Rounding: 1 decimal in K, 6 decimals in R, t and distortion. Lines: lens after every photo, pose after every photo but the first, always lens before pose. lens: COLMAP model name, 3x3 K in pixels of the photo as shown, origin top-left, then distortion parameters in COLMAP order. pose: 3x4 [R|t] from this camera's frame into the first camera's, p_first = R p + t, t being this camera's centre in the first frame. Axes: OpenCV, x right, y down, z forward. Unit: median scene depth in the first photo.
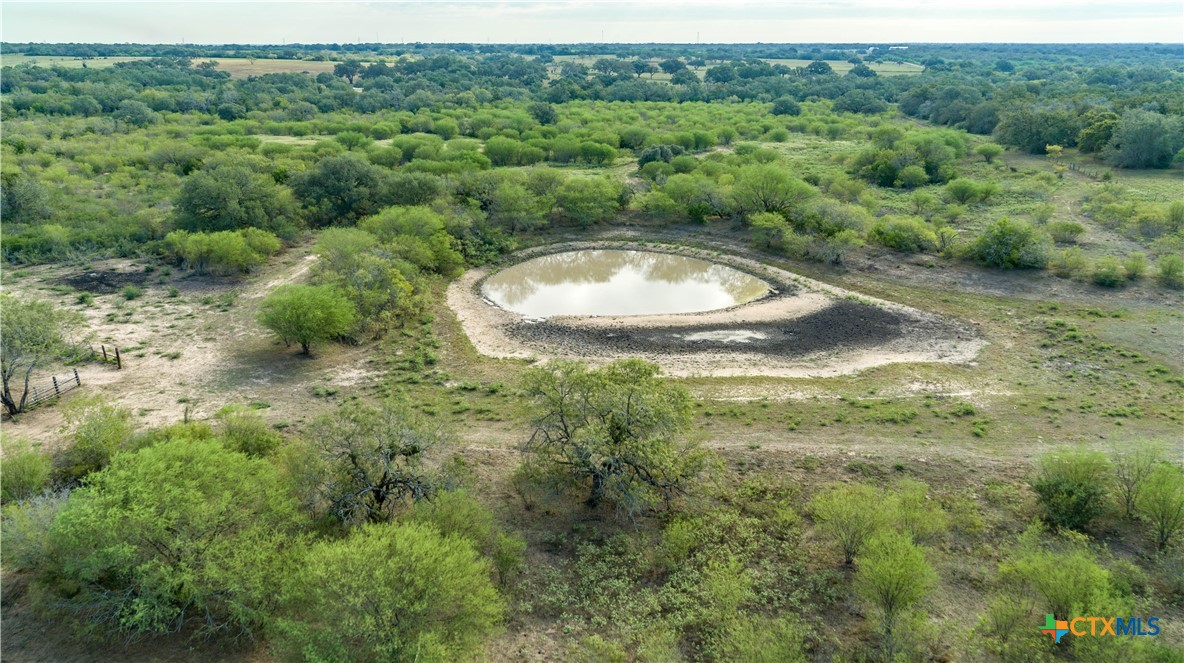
lens RADIAL K [[854.6, 0, 591.0], [0, 854.6, 332.6], [0, 0, 1]] dist [0.001316, -0.006605]
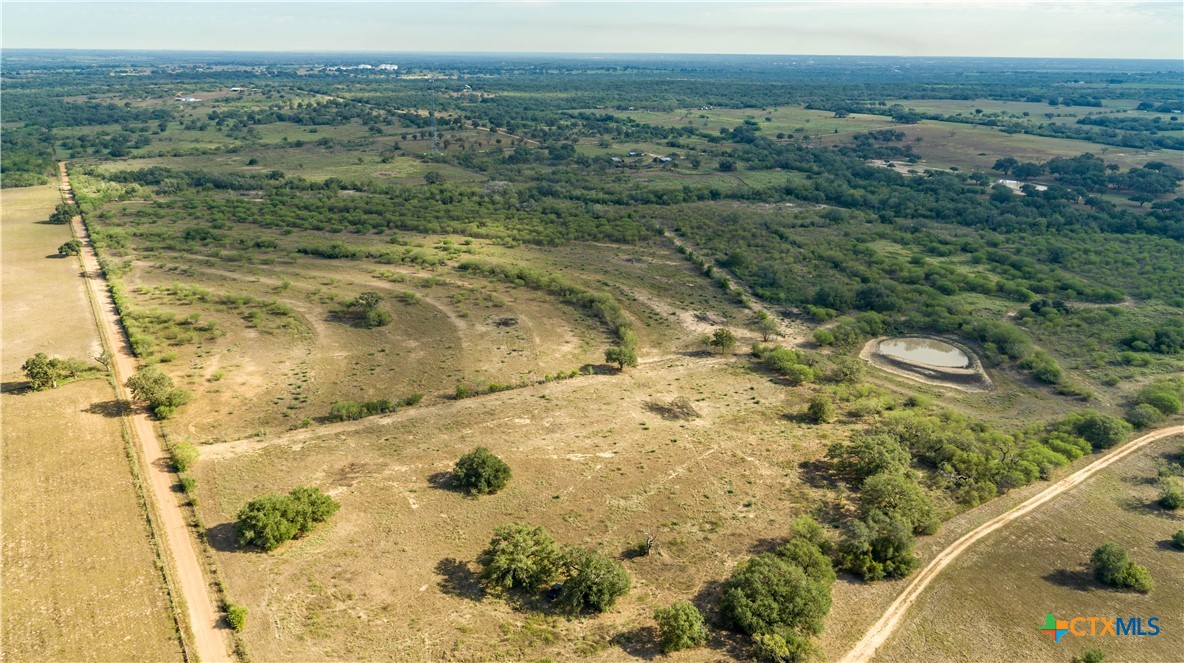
lens RADIAL K [[854.6, 0, 586.4], [0, 854.6, 335.5], [0, 0, 1]] dist [0.001316, -0.006605]
pose [[0.691635, 0.248855, -0.678021, 1.397714], [-0.248909, 0.963383, 0.099685, -0.125559], [0.678001, 0.099819, 0.728252, -2.353212]]
